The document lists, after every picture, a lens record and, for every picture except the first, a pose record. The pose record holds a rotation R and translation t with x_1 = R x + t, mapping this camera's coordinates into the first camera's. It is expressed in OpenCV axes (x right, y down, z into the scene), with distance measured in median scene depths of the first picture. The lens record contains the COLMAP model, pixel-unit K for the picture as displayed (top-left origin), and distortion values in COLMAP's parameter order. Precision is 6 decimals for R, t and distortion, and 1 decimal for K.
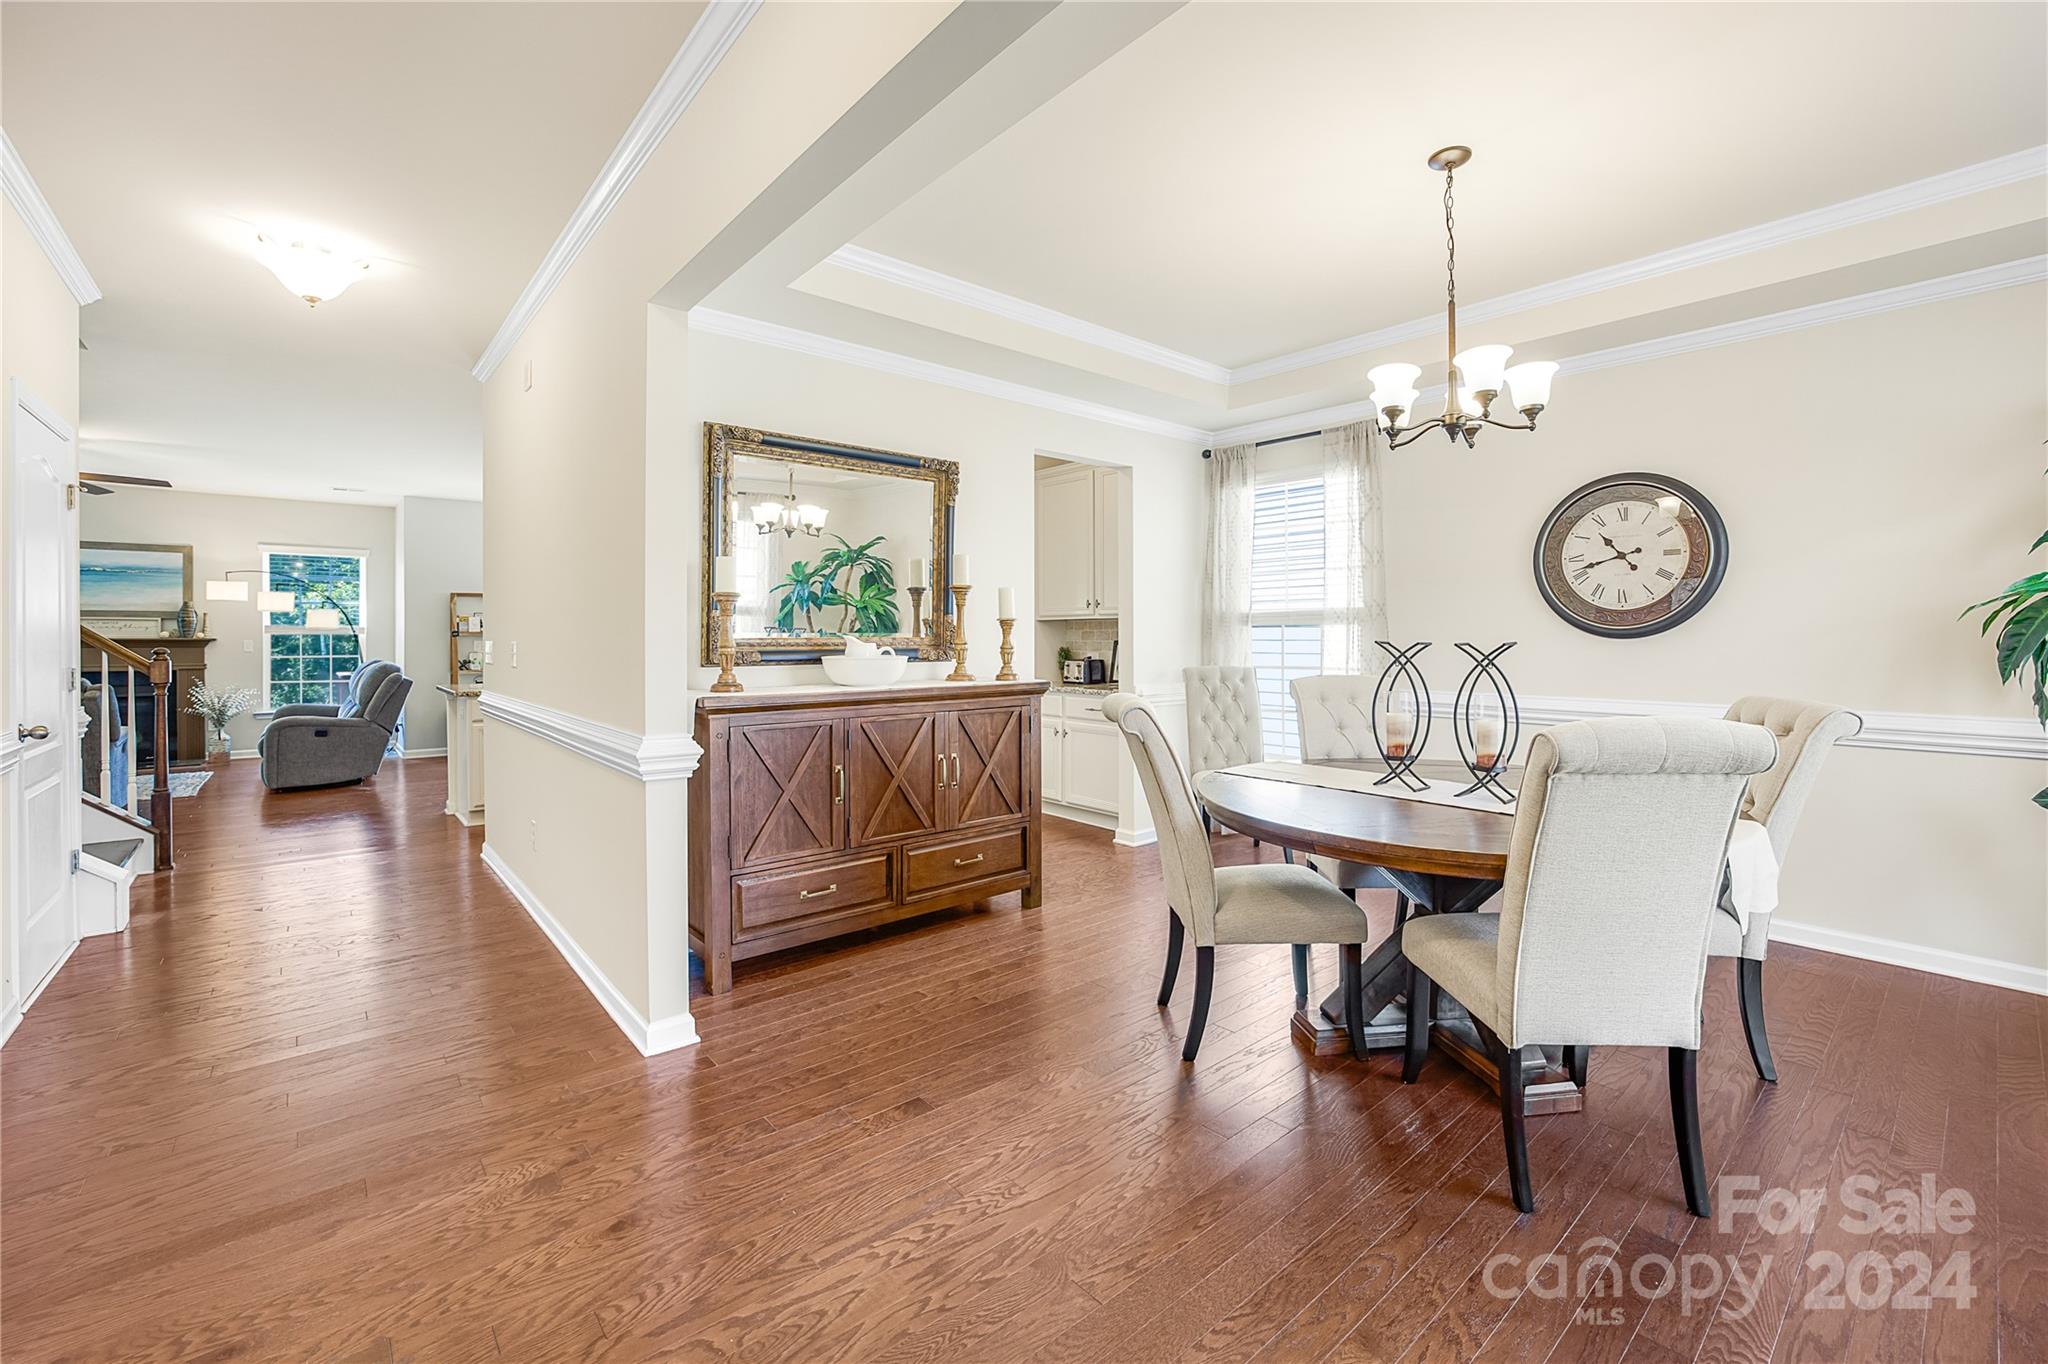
lens RADIAL K [[848.9, 0, 1015.5], [0, 848.9, 636.9], [0, 0, 1]] dist [-0.009282, 0.000003]
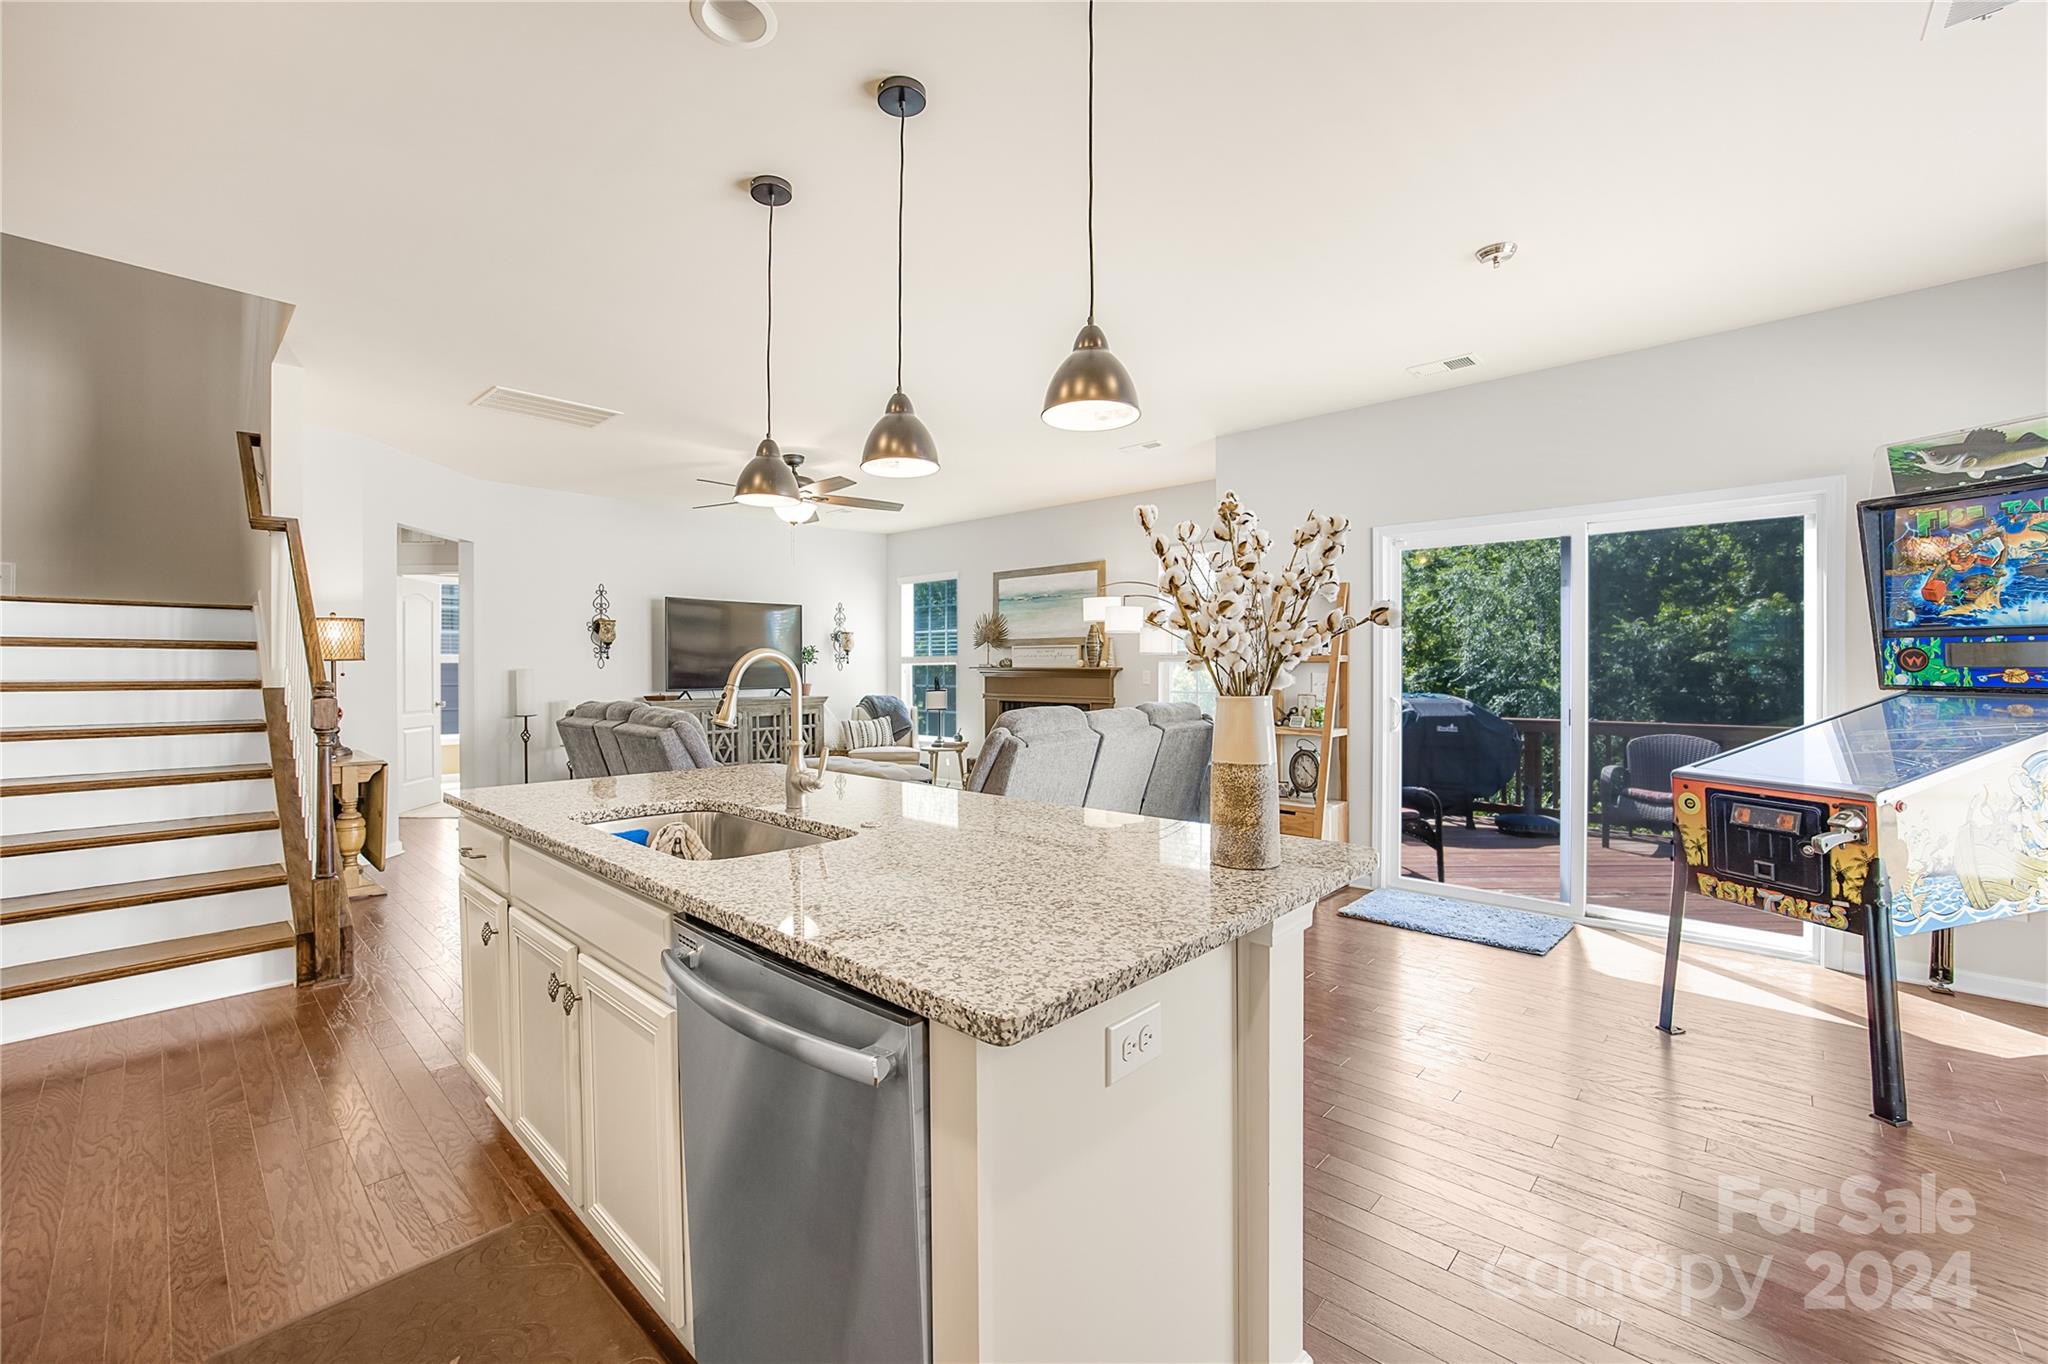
lens RADIAL K [[860.6, 0, 1000.6], [0, 860.6, 677.2], [0, 0, 1]] dist [-0.003790, -0.000105]
pose [[0.112523, 0.013112, -0.993563, -0.110543], [0.000822, 0.999911, 0.013289, -0.000207], [0.993649, -0.002313, 0.112502, 0.797128]]
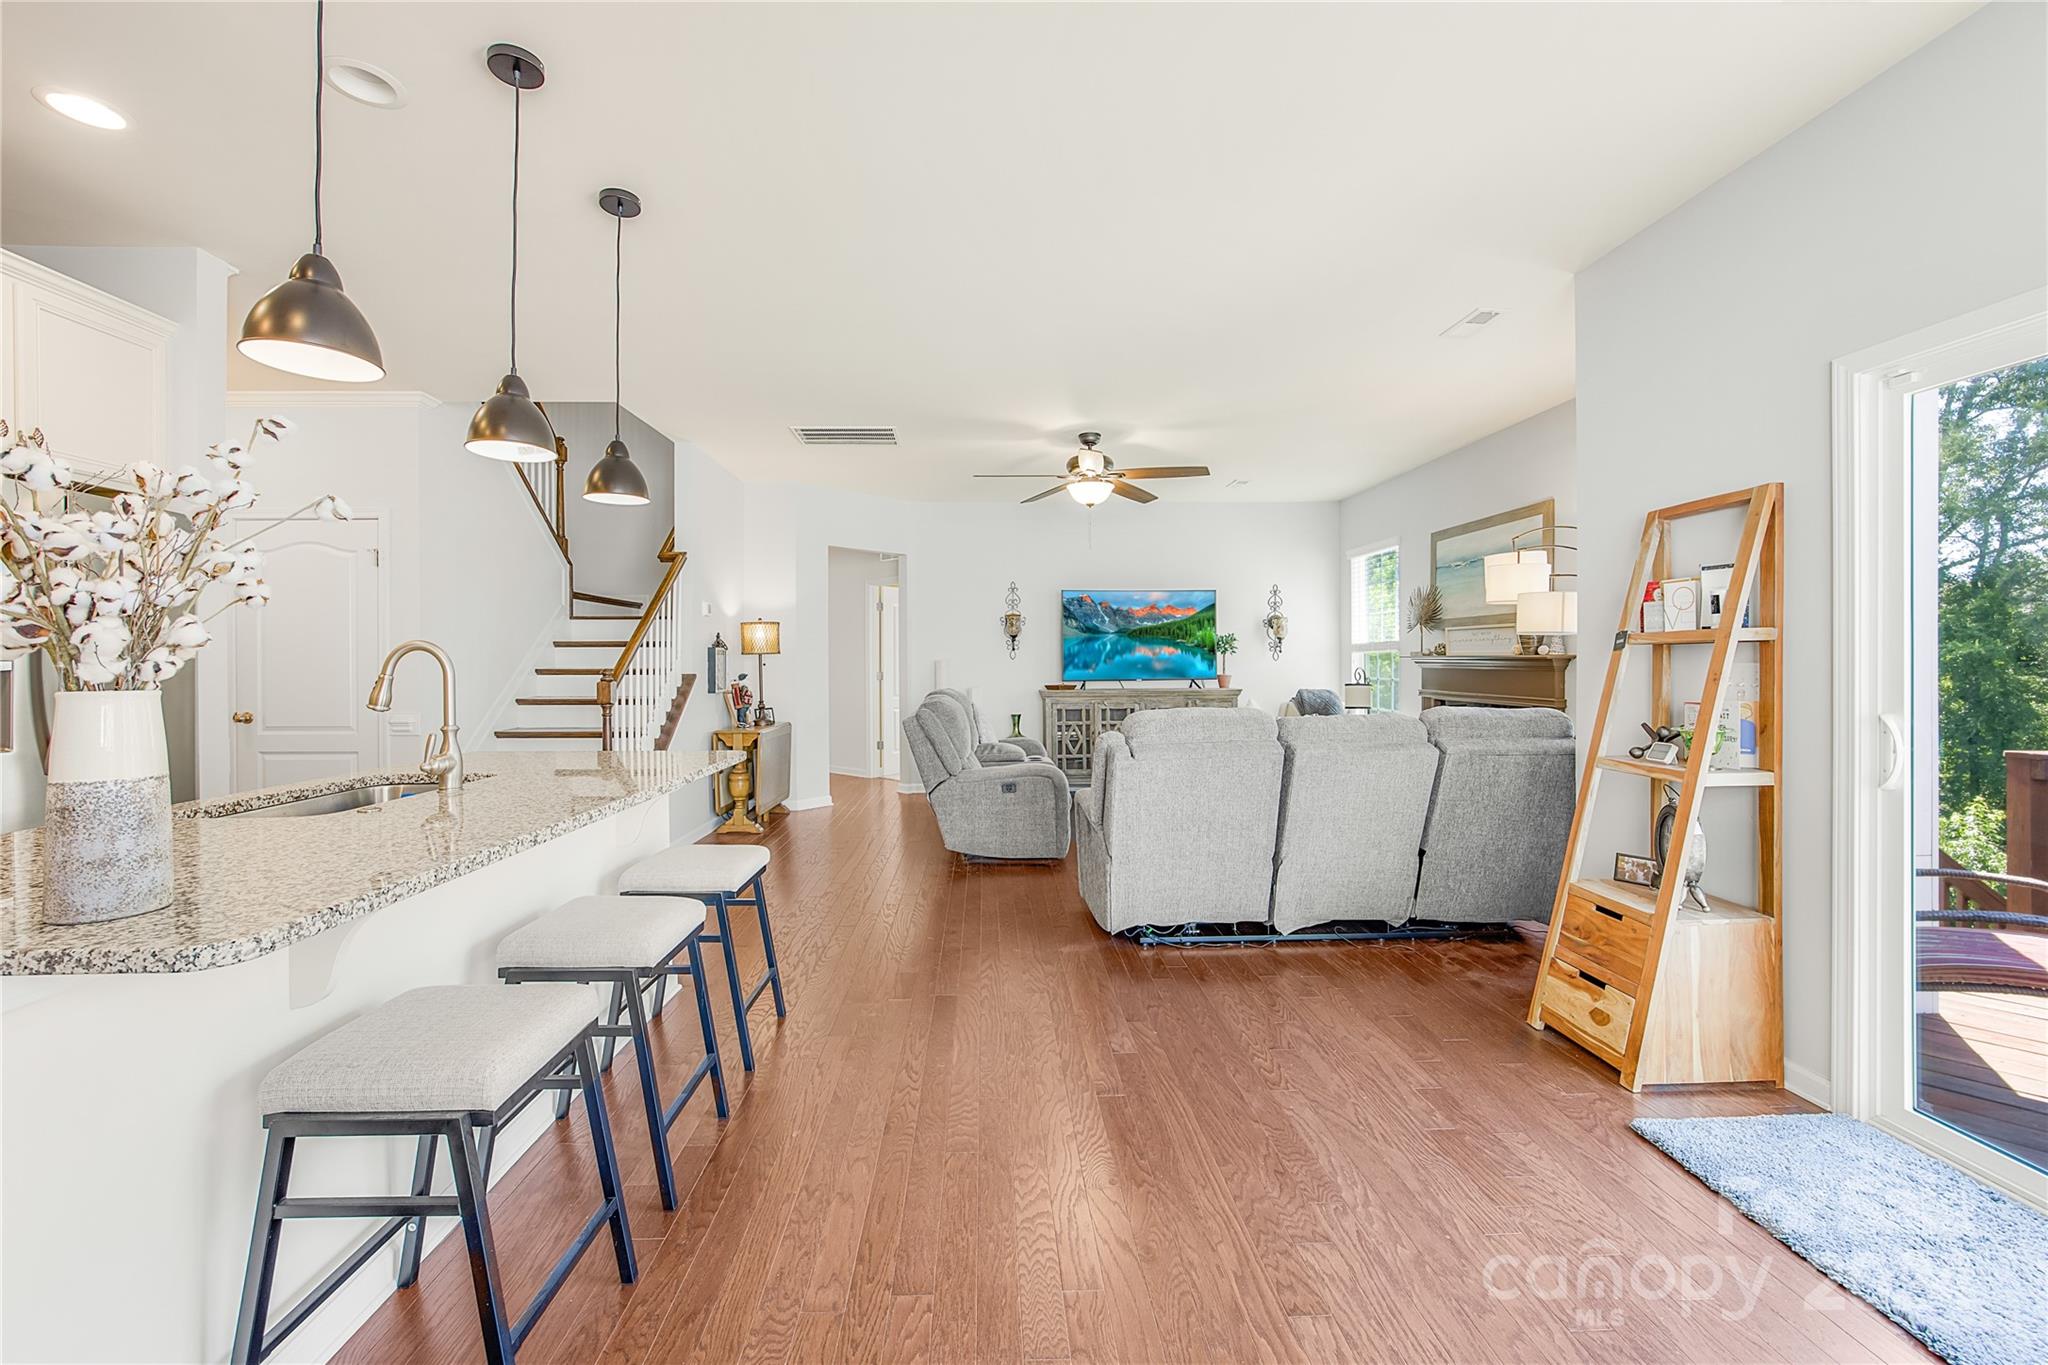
lens RADIAL K [[856.7, 0, 1016.4], [0, 856.7, 665.6], [0, 0, 1]] dist [-0.003151, -0.000005]
pose [[-0.610993, 0.011044, -0.791559, -0.272812], [0.006439, 0.999939, 0.008981, 0.000859], [0.791610, 0.000390, -0.611027, 1.072531]]
